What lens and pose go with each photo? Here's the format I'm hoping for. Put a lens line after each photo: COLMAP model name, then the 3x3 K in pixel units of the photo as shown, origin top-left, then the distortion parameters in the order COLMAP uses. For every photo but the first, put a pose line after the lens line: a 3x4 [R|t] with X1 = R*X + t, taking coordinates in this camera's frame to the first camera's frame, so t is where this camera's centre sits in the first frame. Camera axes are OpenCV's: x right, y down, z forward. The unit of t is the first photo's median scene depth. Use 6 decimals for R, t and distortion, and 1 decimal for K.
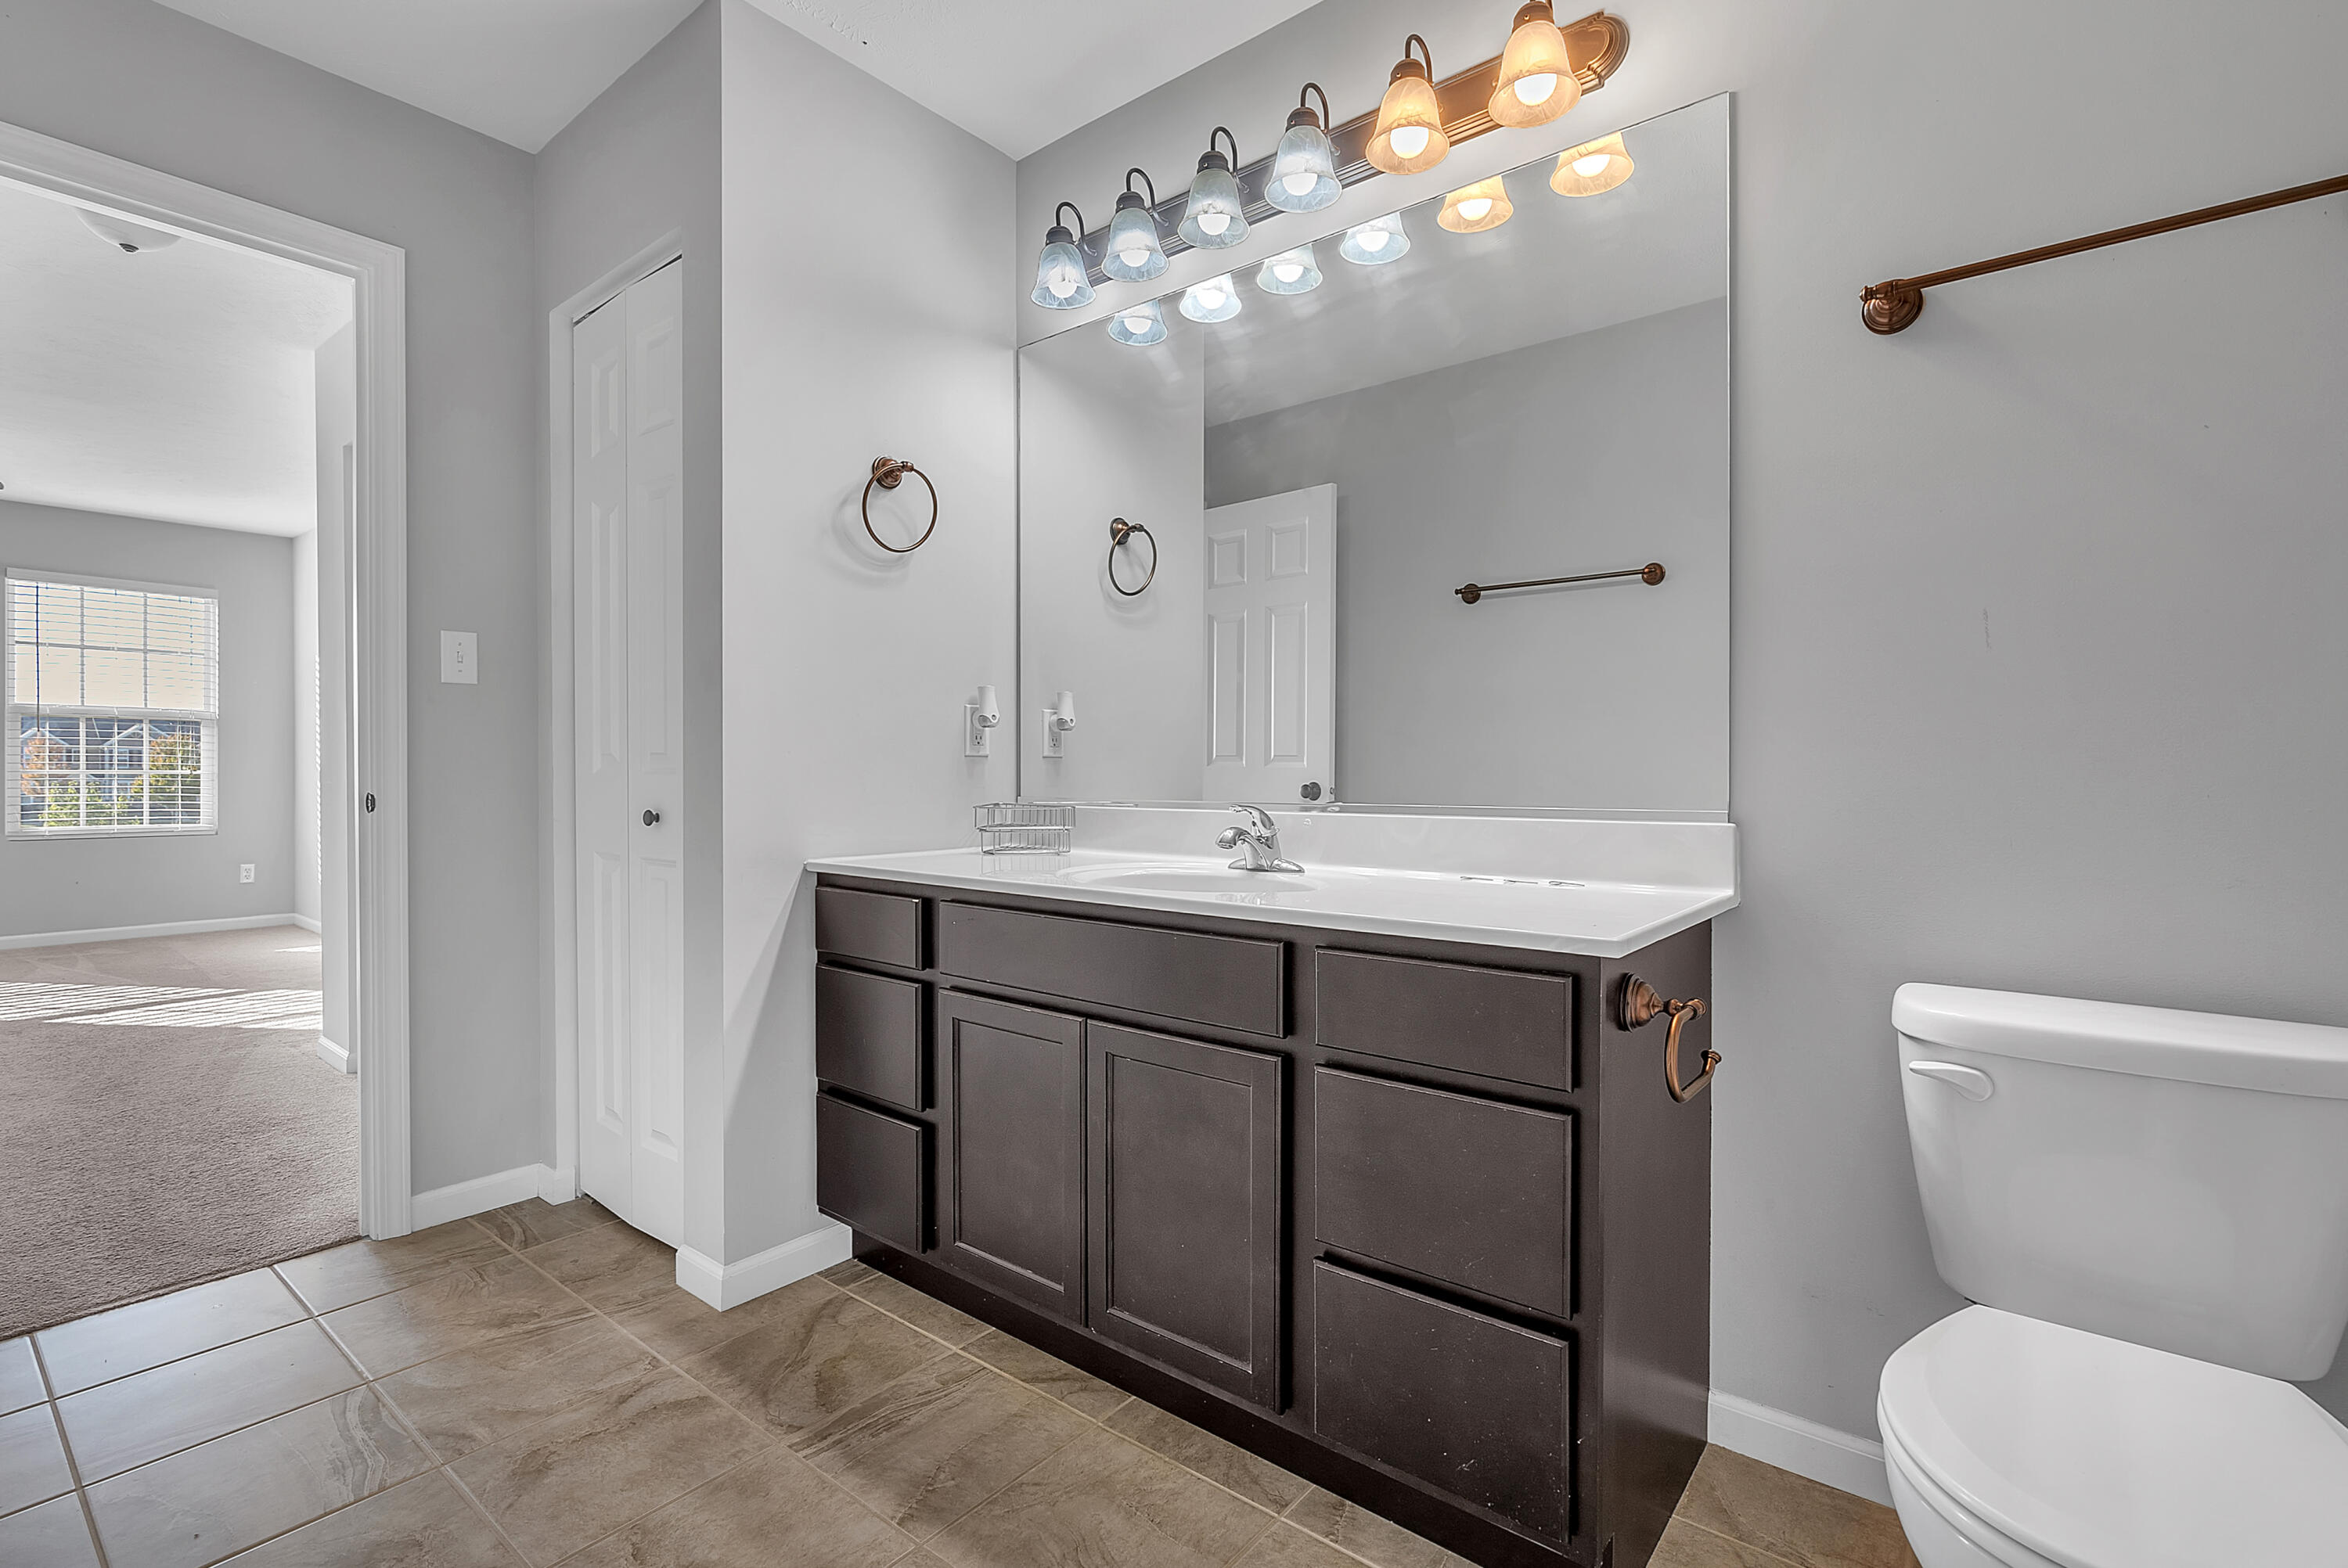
lens RADIAL K [[1072.1, 0, 1174.0], [0, 1072.1, 784.0], [0, 0, 1]] dist [0.000746, 0.000039]
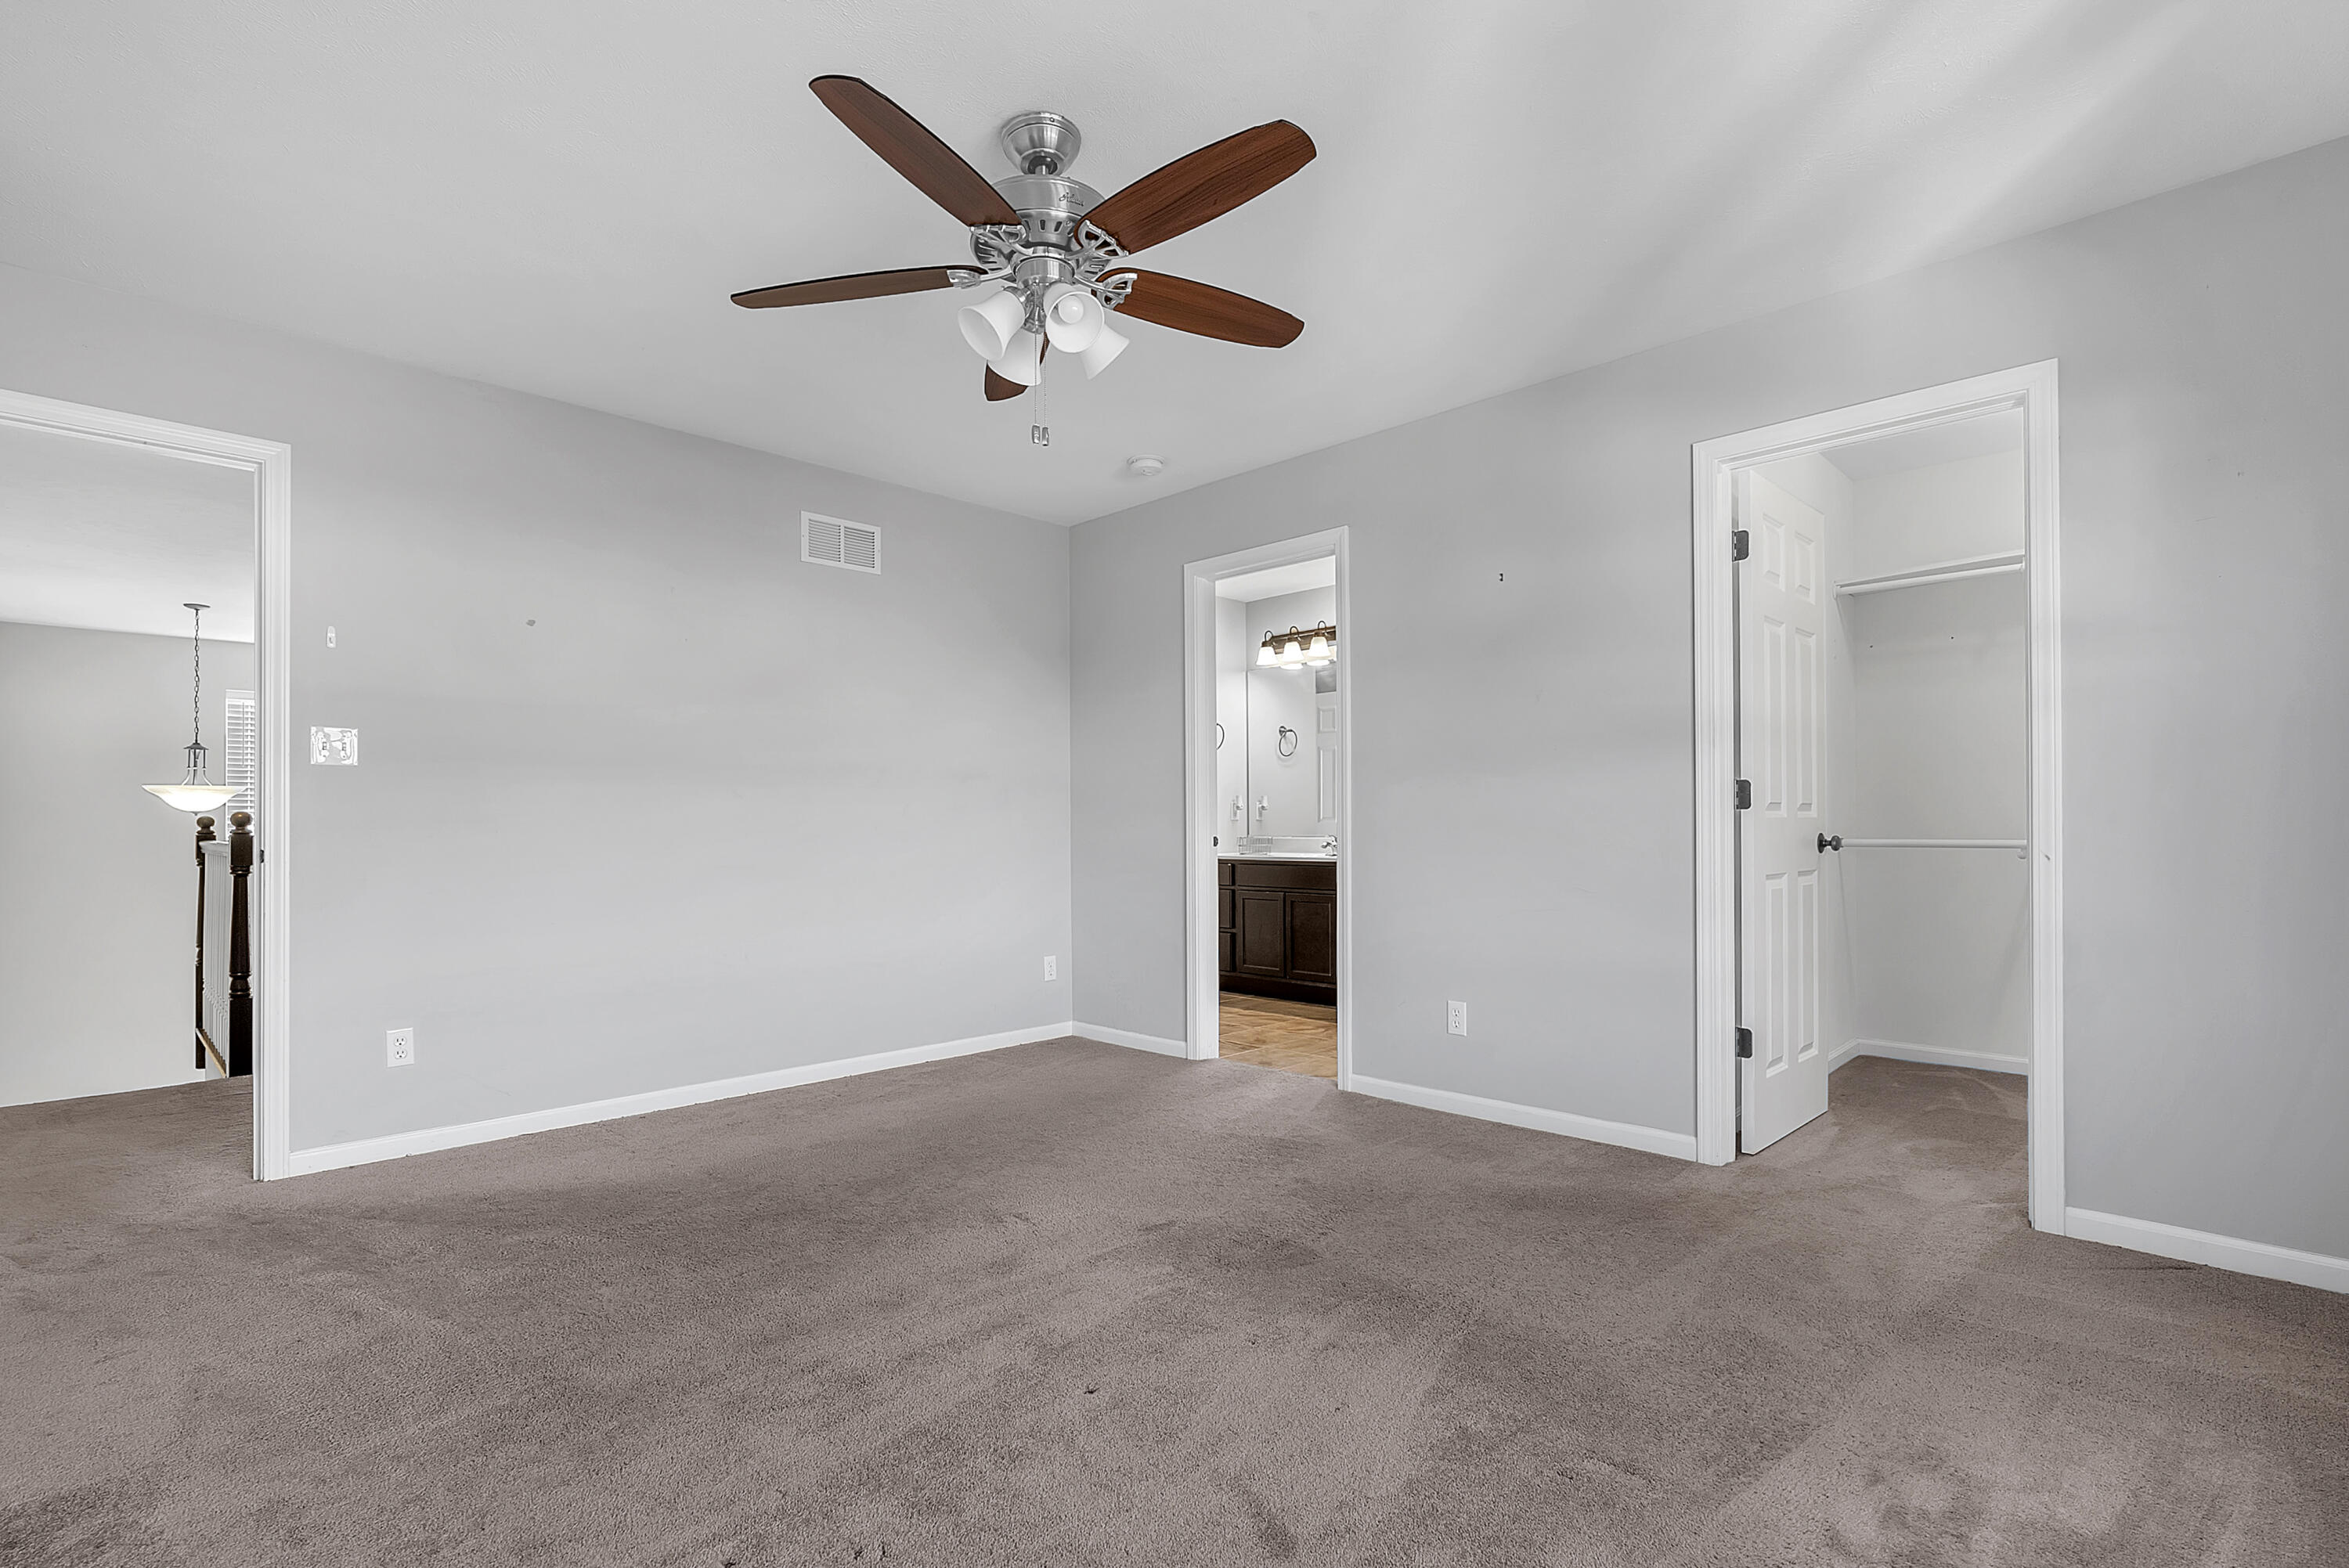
lens RADIAL K [[1072.6, 0, 1174.5], [0, 1072.6, 784.0], [0, 0, 1]] dist [0.000746, 0.000039]
pose [[0.995008, -0.004594, -0.099689, -0.065404], [-0.000783, 0.998550, -0.053832, 0.032177], [0.099792, 0.053642, 0.993561, -1.905898]]
